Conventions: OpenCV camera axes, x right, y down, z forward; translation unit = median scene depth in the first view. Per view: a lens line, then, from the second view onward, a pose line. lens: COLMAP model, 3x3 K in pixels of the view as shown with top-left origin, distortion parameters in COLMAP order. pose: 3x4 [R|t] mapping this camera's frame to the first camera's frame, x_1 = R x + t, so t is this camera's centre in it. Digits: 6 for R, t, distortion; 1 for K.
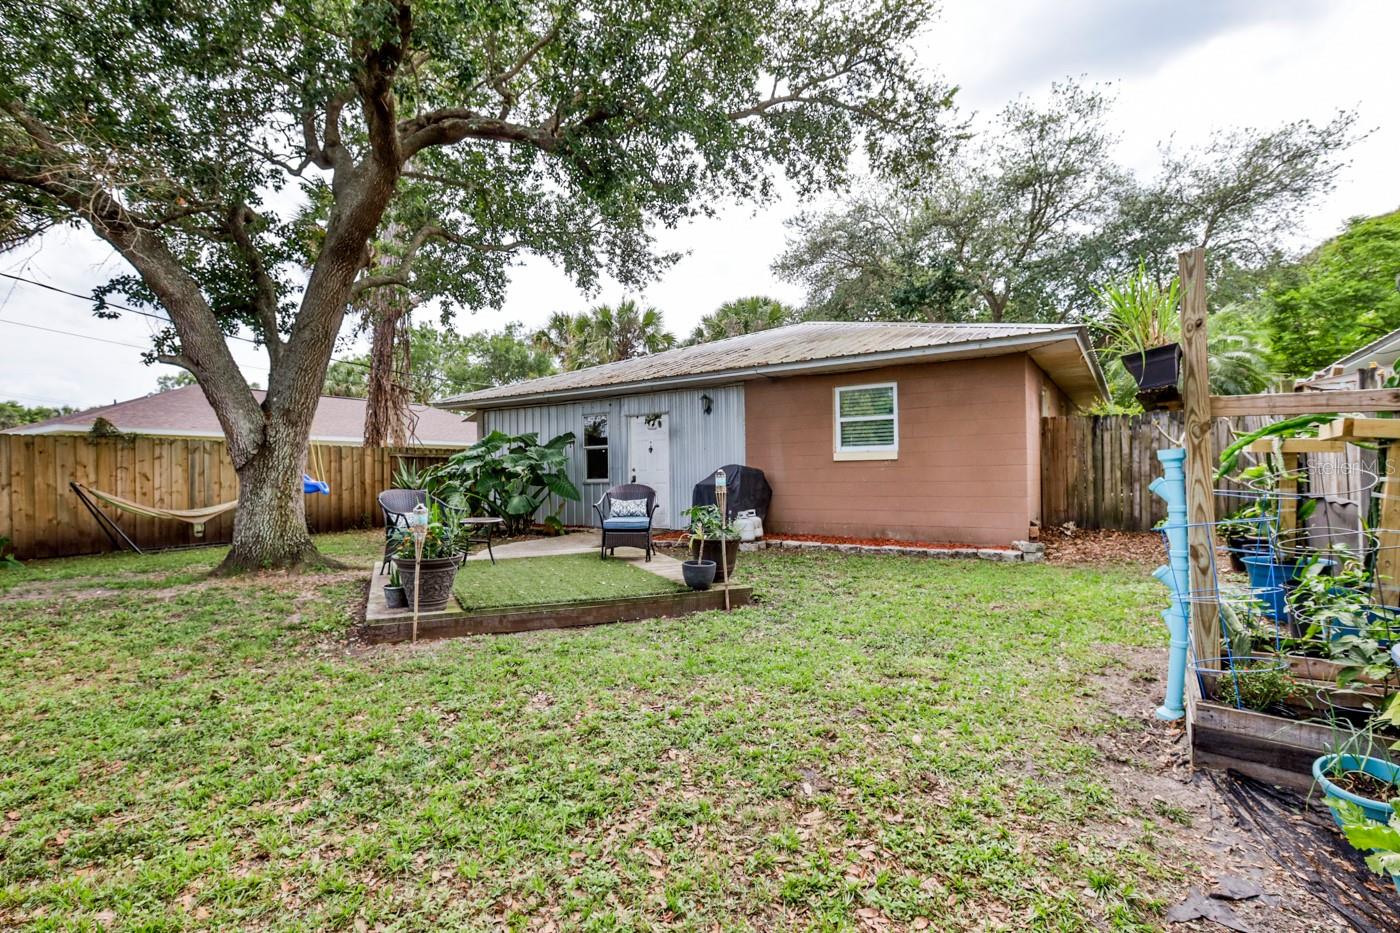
lens RADIAL K [[681.3, 0, 705.4], [0, 681.3, 472.5], [0, 0, 1]] dist [-0.004873, 0.005038]
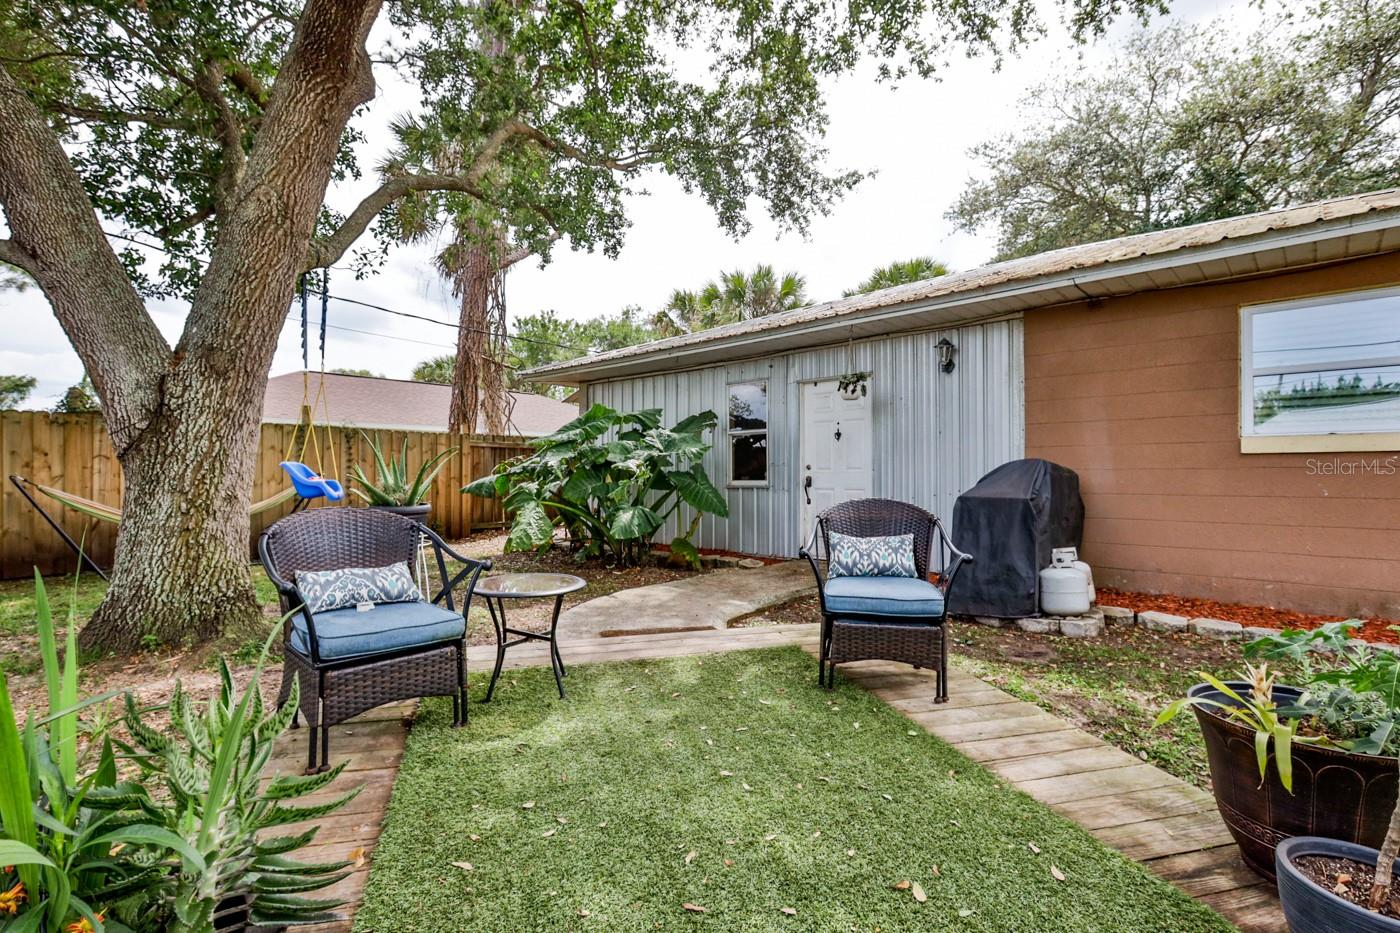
lens RADIAL K [[681.3, 0, 699.1], [0, 681.3, 464.8], [0, 0, 1]] dist [-0.004873, 0.005038]
pose [[0.983051, 0.009503, -0.183085, -0.094124], [-0.011269, 0.999899, -0.008607, 0.000298], [0.182984, 0.010525, 0.983059, 0.376144]]
